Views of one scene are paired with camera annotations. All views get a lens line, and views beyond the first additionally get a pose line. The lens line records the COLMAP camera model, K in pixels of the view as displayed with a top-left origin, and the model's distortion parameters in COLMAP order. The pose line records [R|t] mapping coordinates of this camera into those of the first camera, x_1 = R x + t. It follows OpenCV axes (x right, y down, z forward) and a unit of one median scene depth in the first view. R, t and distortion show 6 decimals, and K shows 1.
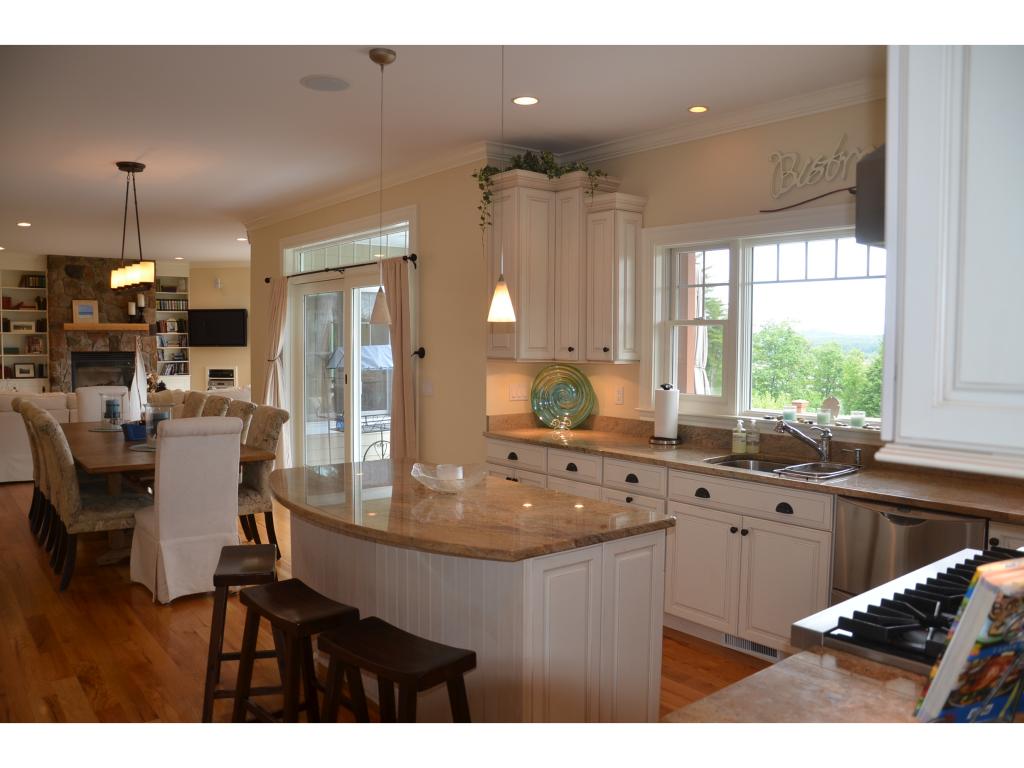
lens RADIAL K [[811.7, 0, 509.1], [0, 811.7, 384.5], [0, 0, 1]] dist [-0.054432, -0.000498]
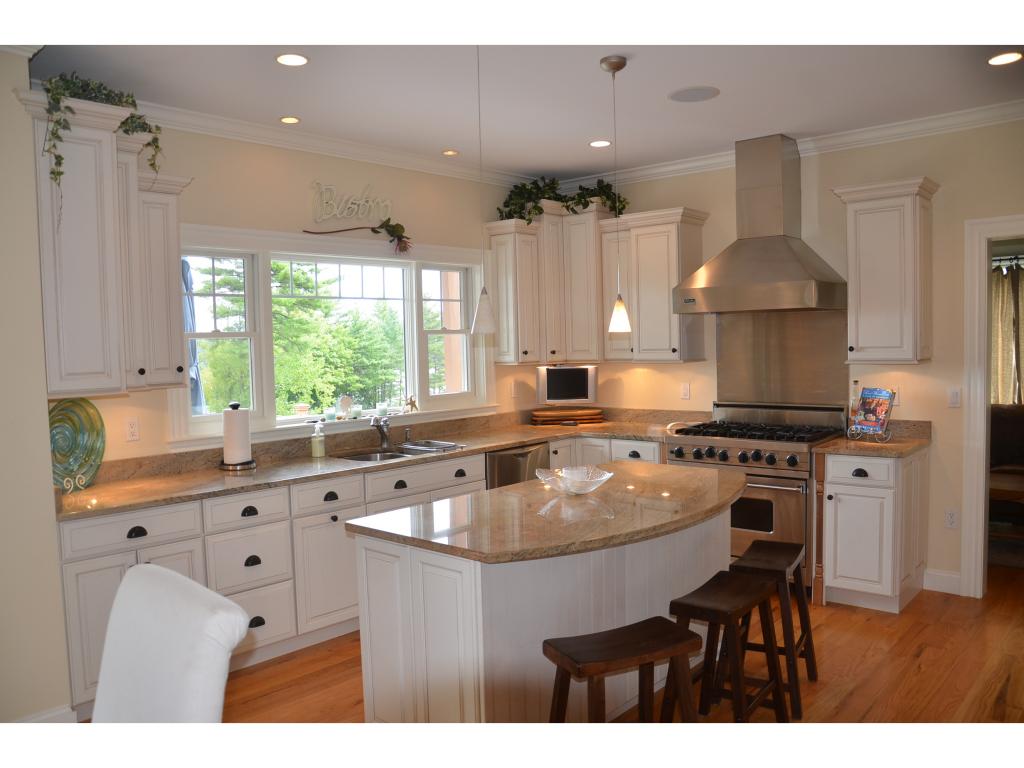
lens RADIAL K [[811.7, 0, 509.7], [0, 811.7, 383.5], [0, 0, 1]] dist [-0.054432, -0.000498]
pose [[-0.151870, -0.062426, 0.986427, -0.812063], [0.081978, 0.993769, 0.075512, -0.070989], [-0.984995, 0.092334, -0.145806, 0.907571]]
